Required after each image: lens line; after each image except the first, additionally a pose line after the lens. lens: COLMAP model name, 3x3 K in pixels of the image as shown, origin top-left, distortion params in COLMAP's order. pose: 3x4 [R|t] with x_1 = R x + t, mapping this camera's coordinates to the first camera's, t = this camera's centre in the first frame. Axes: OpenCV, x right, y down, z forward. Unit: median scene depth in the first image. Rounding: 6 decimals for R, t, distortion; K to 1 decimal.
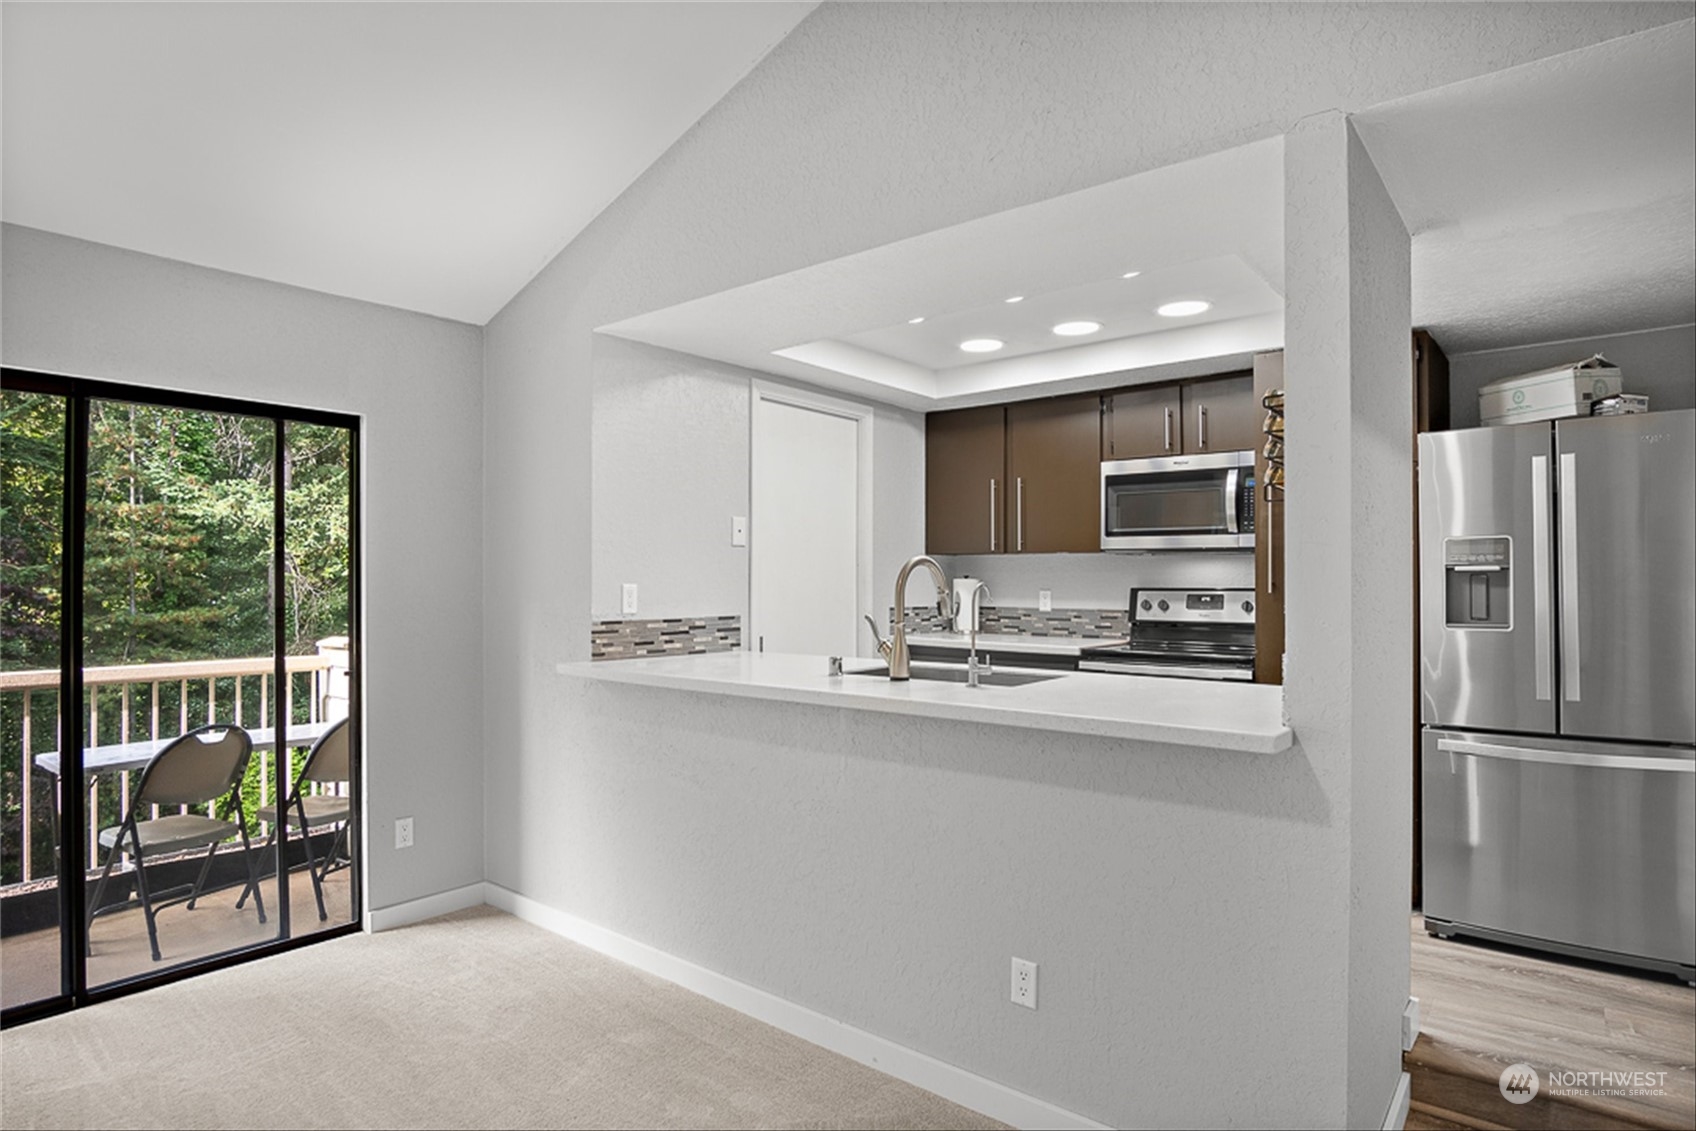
lens RADIAL K [[925.8, 0, 859.5], [0, 925.8, 594.4], [0, 0, 1]] dist [-0.025260, 0.002682]
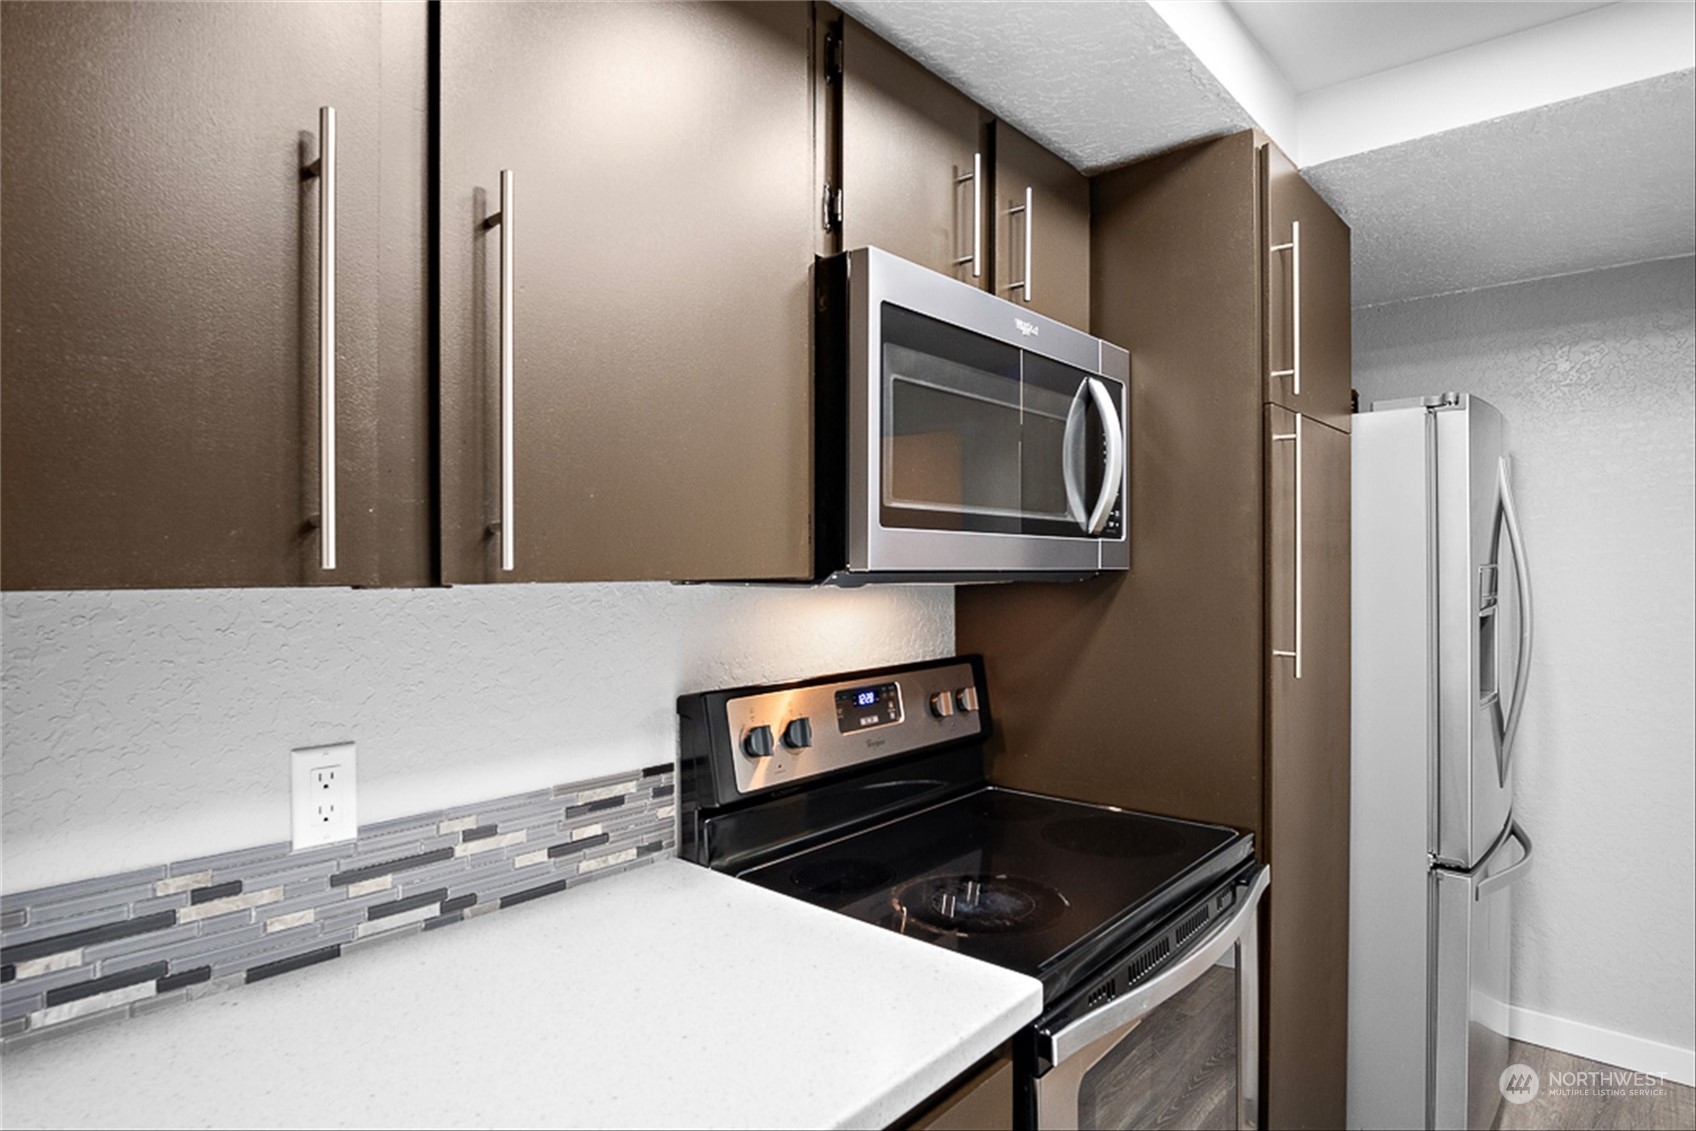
lens RADIAL K [[925.8, 0, 849.9], [0, 925.8, 573.0], [0, 0, 1]] dist [-0.025260, 0.002682]
pose [[0.045346, -0.009349, 0.998928, -0.006206], [0.022056, 0.999722, 0.008355, -0.050374], [-0.998728, 0.021654, 0.045539, 0.990779]]
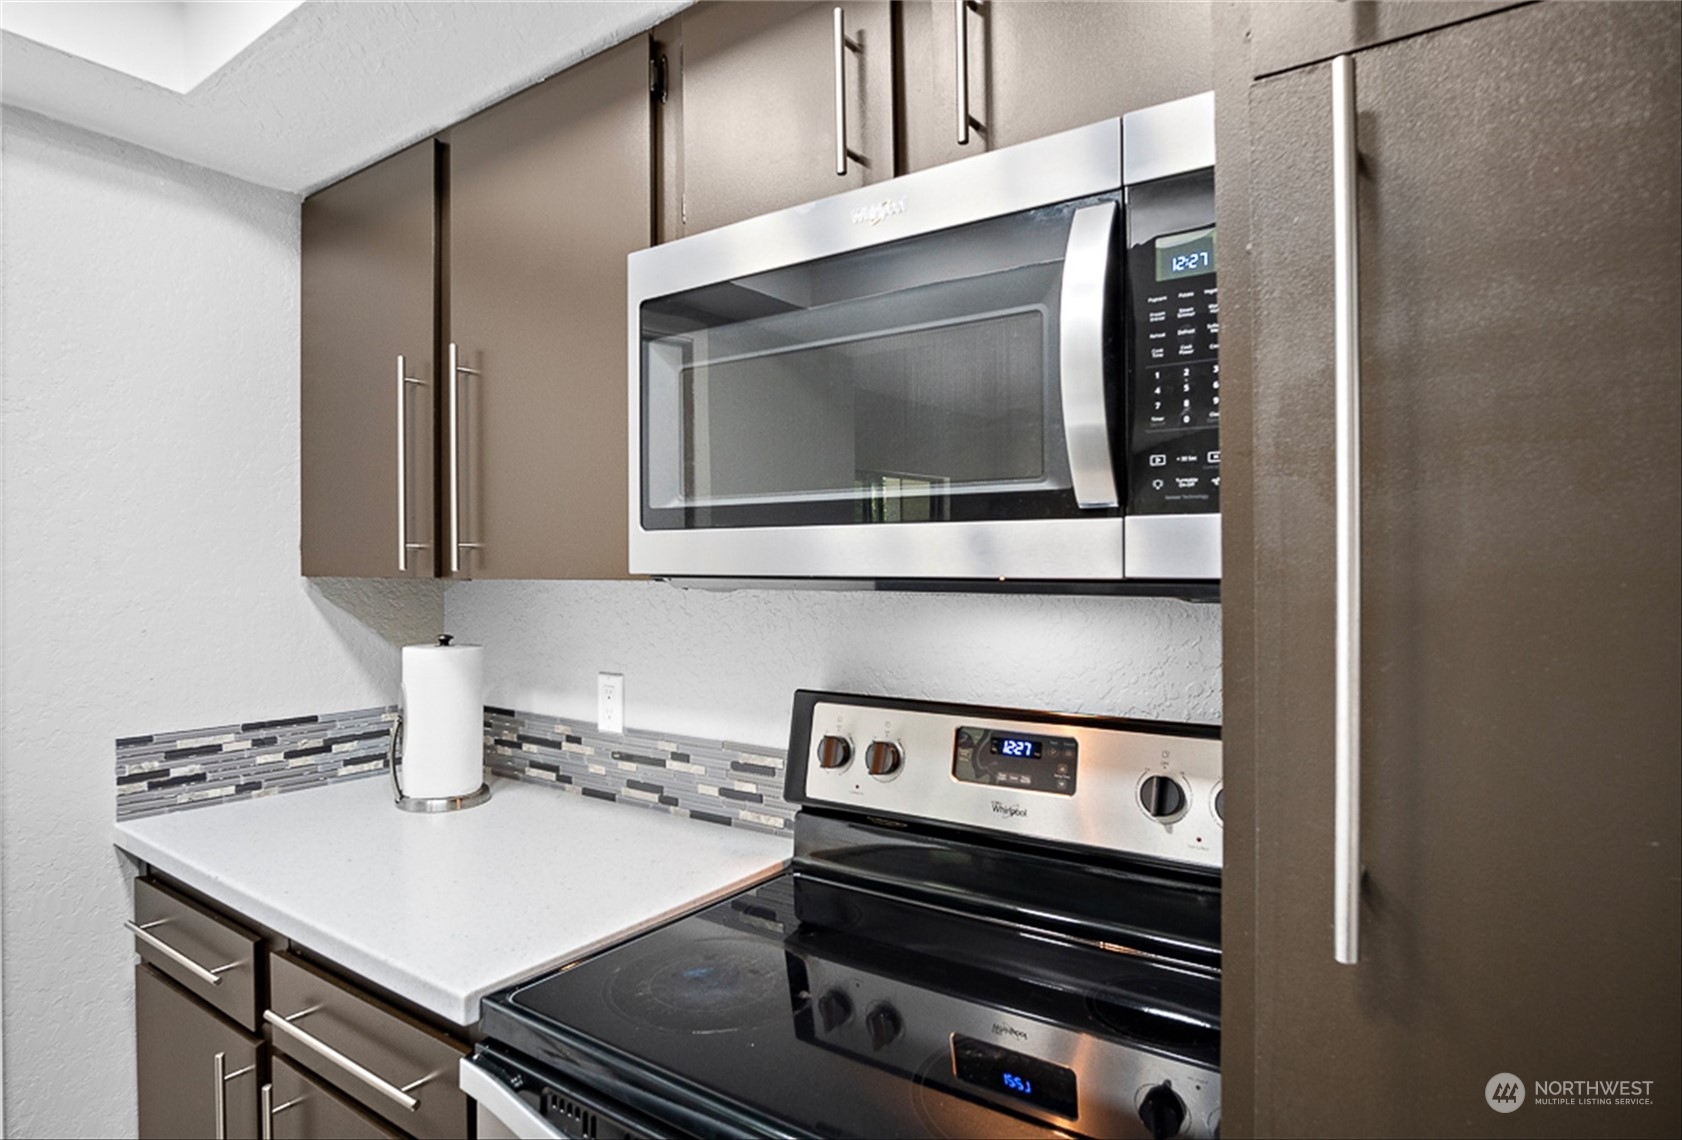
lens RADIAL K [[908.3, 0, 838.8], [0, 908.3, 563.2], [0, 0, 1]] dist [-0.035438, -0.001086]
pose [[0.997542, -0.005170, 0.069877, 0.303175], [0.006505, 0.999800, -0.018901, -0.046672], [-0.069766, 0.019309, 0.997377, 0.729758]]
